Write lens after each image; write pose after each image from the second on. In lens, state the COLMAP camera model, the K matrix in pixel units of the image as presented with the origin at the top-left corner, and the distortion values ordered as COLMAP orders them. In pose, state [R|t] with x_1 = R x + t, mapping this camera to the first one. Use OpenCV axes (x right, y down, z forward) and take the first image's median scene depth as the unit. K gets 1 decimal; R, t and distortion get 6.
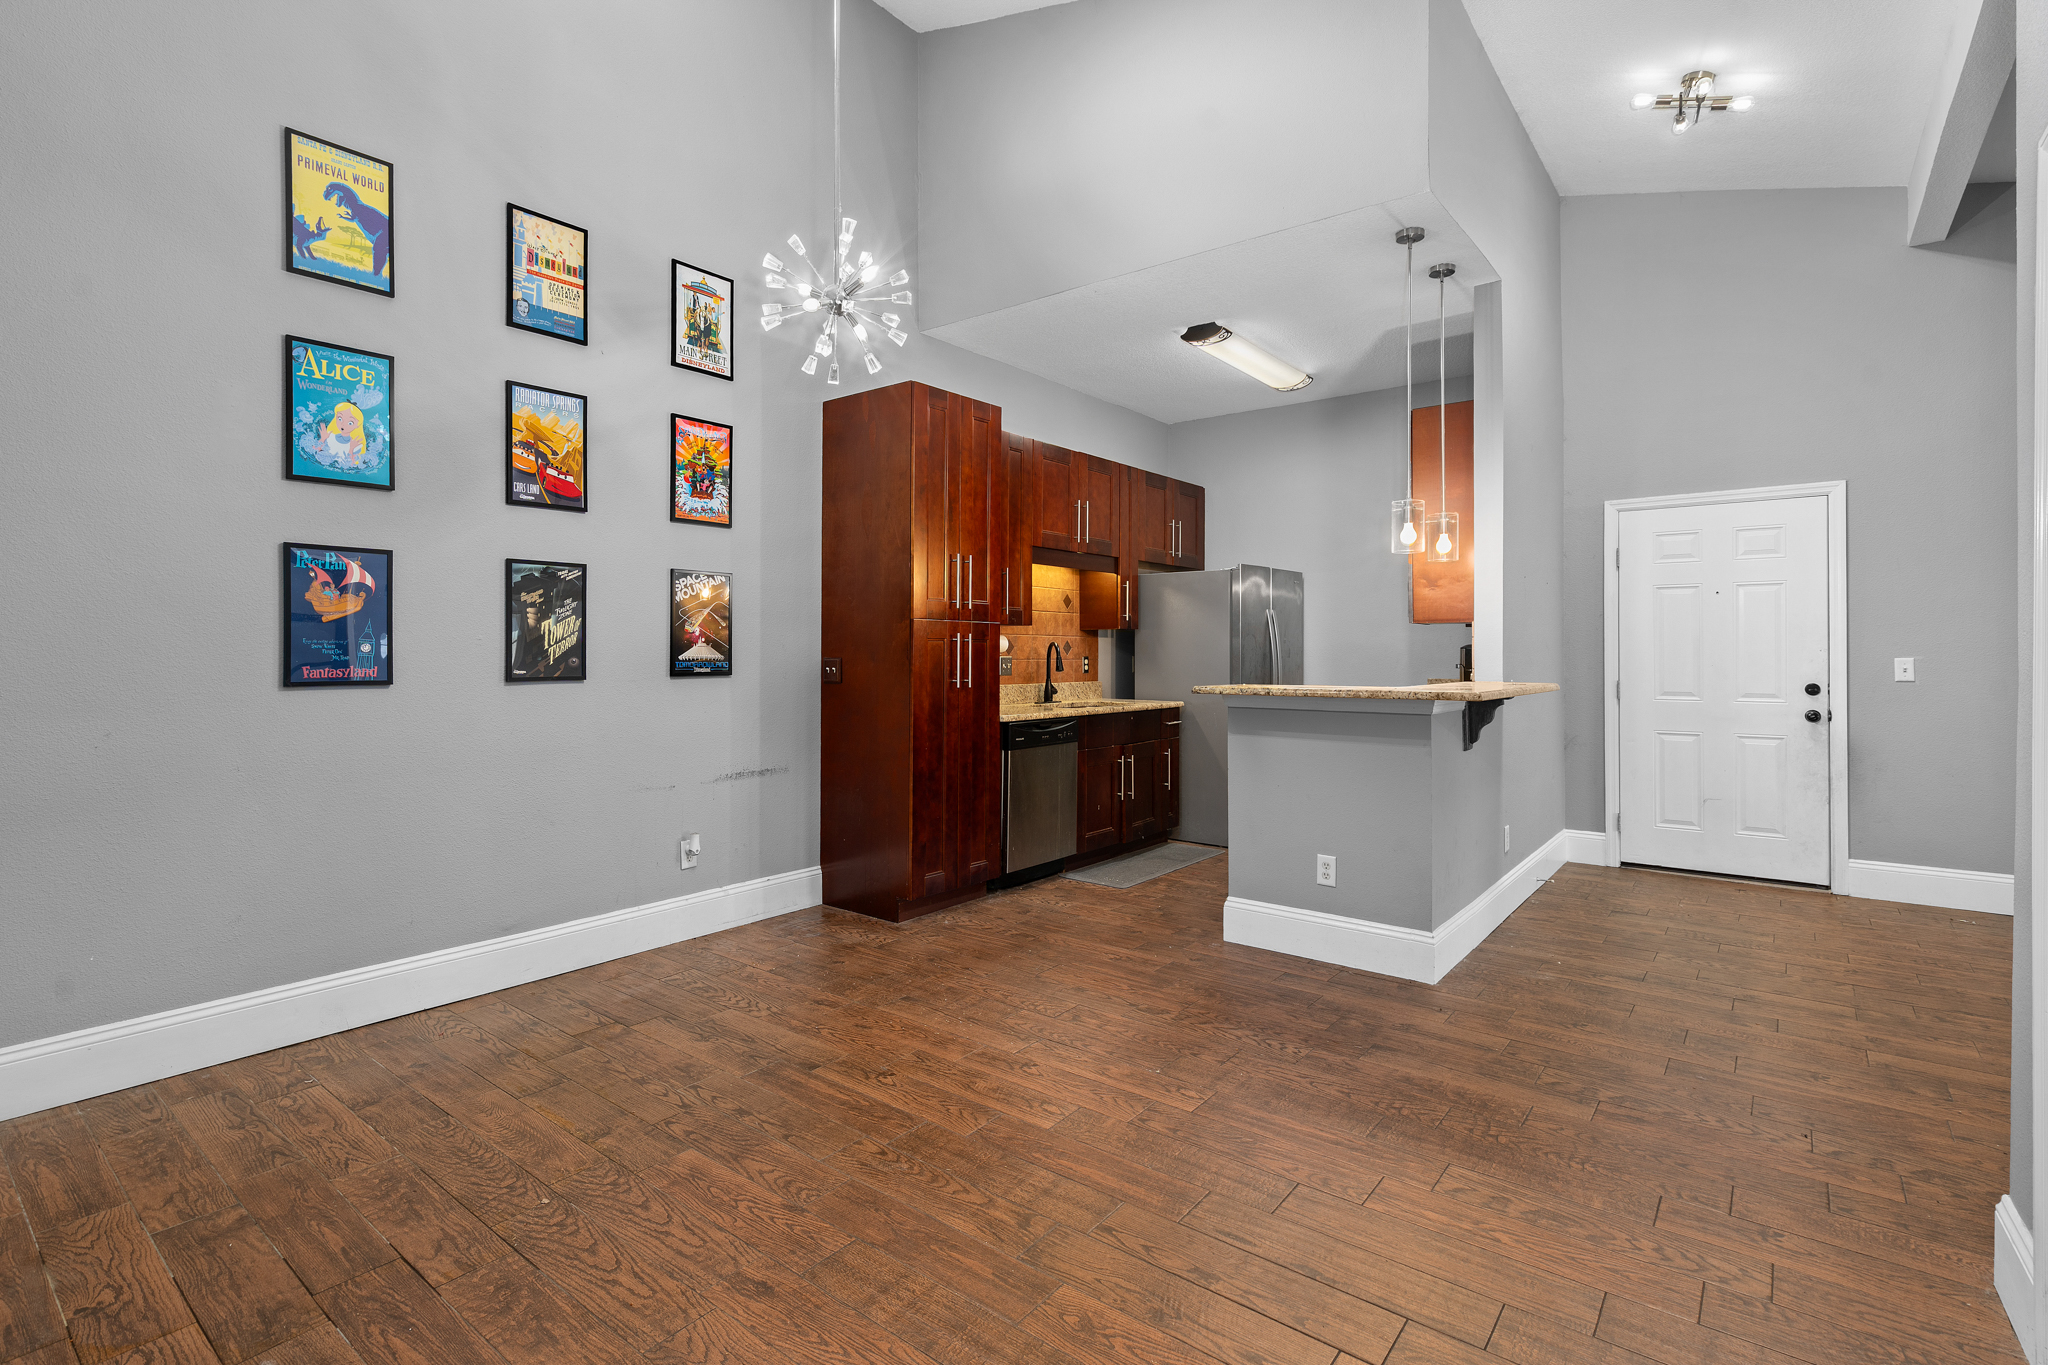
lens RADIAL K [[962.3, 0, 998.4], [0, 962.3, 646.0], [0, 0, 1]] dist [-0.001415, 0.000126]
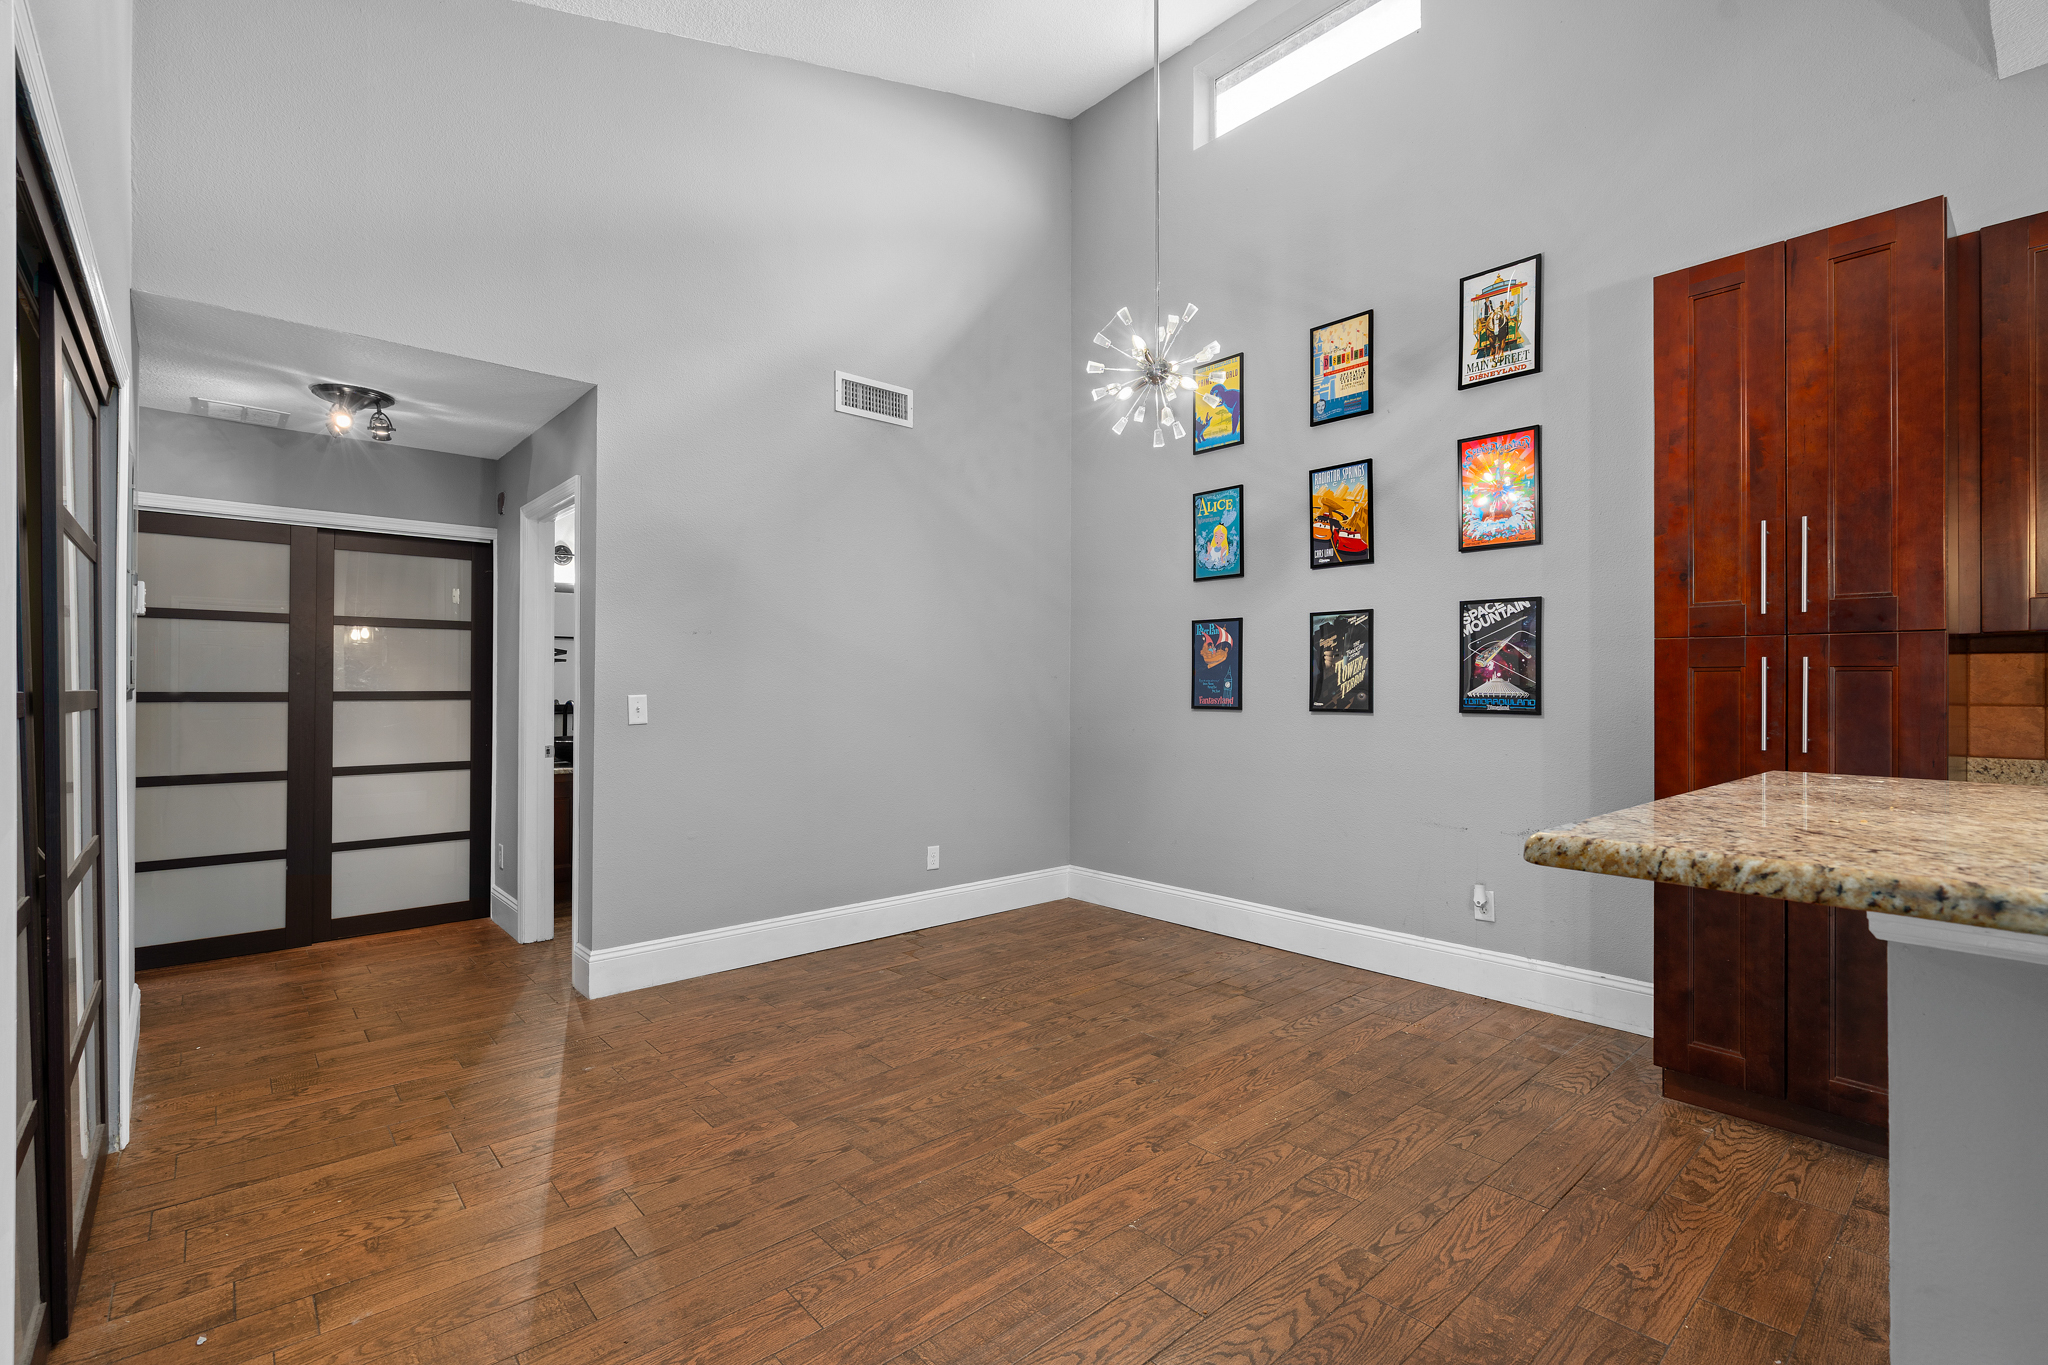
lens RADIAL K [[914.4, 0, 1021.3], [0, 914.4, 676.9], [0, 0, 1]] dist [-0.003927, 0.000829]
pose [[-0.154456, -0.009927, -0.987950, 0.615766], [0.005306, 0.999927, -0.010877, 0.002758], [0.987985, -0.006922, -0.154392, 0.691579]]
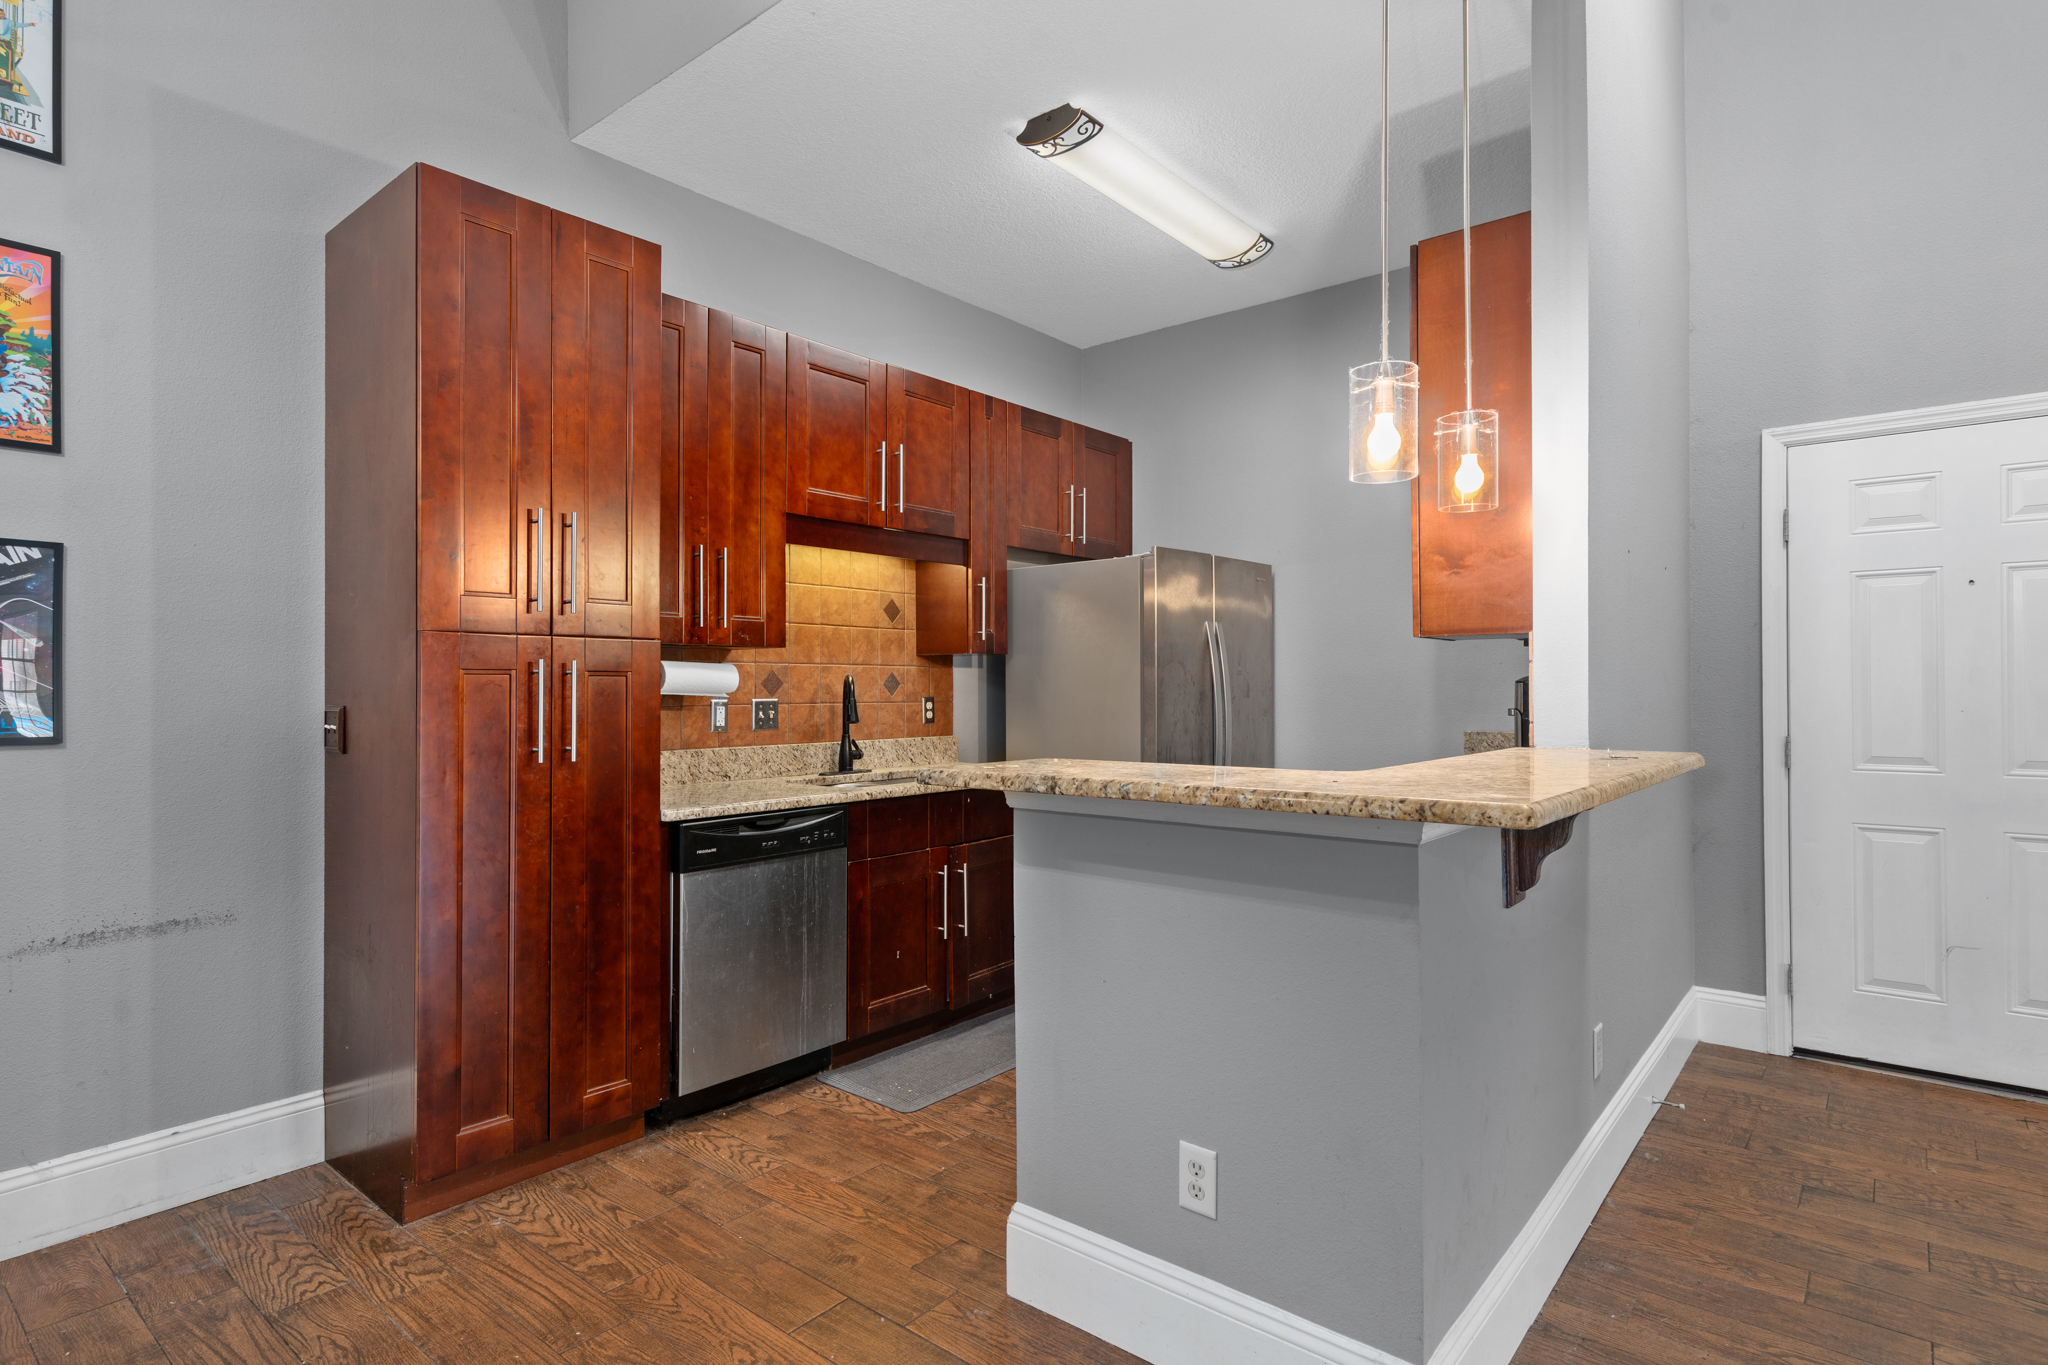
lens RADIAL K [[1061.1, 0, 1009.4], [0, 1061.1, 681.7], [0, 0, 1]] dist [0.006781, 0.000286]
pose [[0.999917, -0.004726, -0.011985, 0.237089], [0.004750, 0.999987, 0.002034, -0.000965], [0.011975, -0.002091, 0.999926, 0.457585]]
